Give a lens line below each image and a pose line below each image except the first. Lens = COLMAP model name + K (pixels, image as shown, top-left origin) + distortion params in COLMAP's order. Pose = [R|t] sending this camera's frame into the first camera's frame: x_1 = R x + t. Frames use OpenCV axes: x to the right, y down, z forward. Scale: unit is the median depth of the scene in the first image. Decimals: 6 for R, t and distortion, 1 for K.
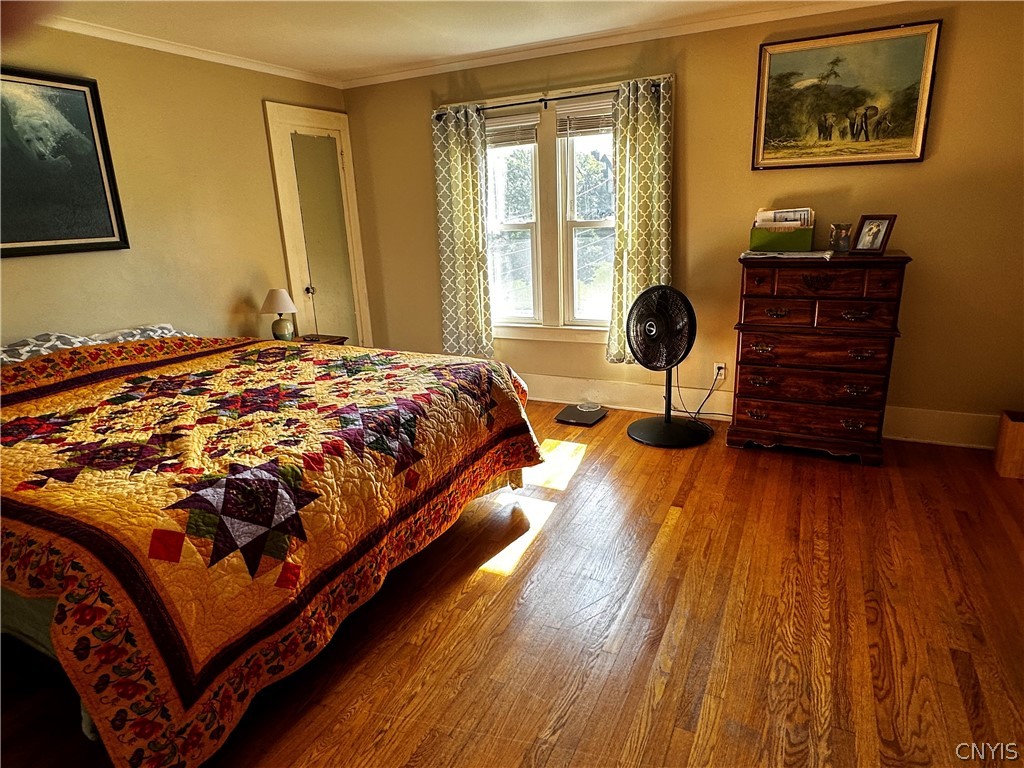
lens RADIAL K [[603.7, 0, 508.7], [0, 603.7, 382.0], [0, 0, 1]] dist [-0.005122, -0.003087]
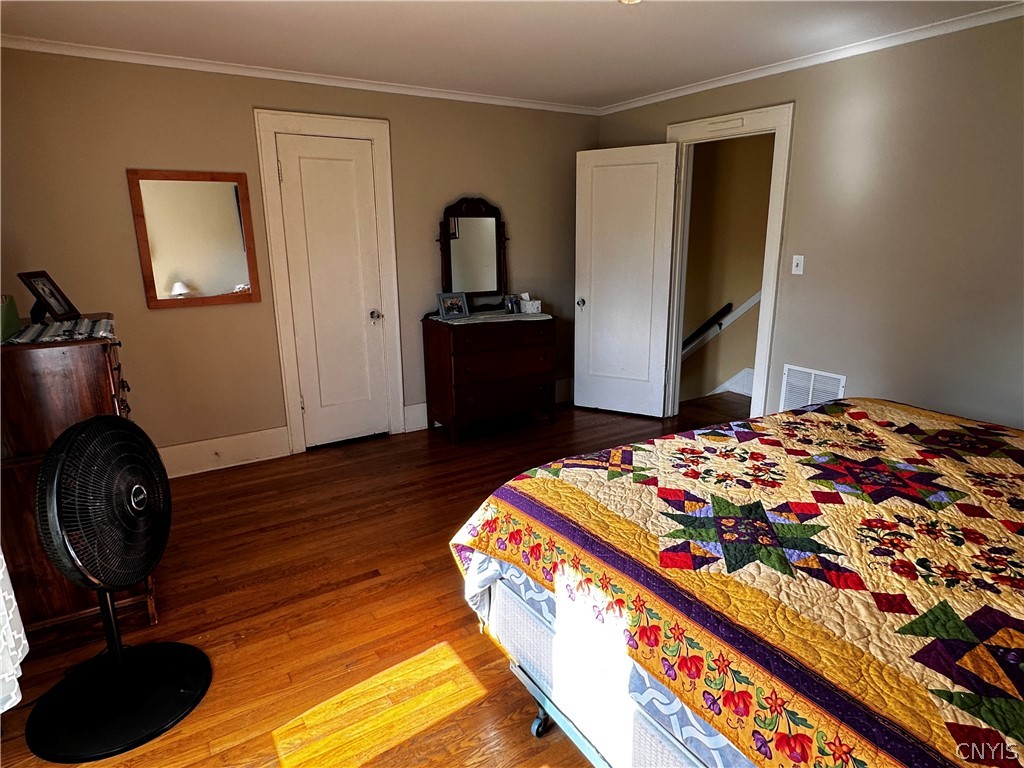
lens RADIAL K [[603.7, 0, 510.9], [0, 603.7, 383.8], [0, 0, 1]] dist [-0.005122, -0.003087]
pose [[-0.856977, -0.076728, 0.509610, -0.422046], [0.189803, 0.872355, 0.450524, -0.521863], [-0.479129, 0.482814, -0.733025, 1.815820]]
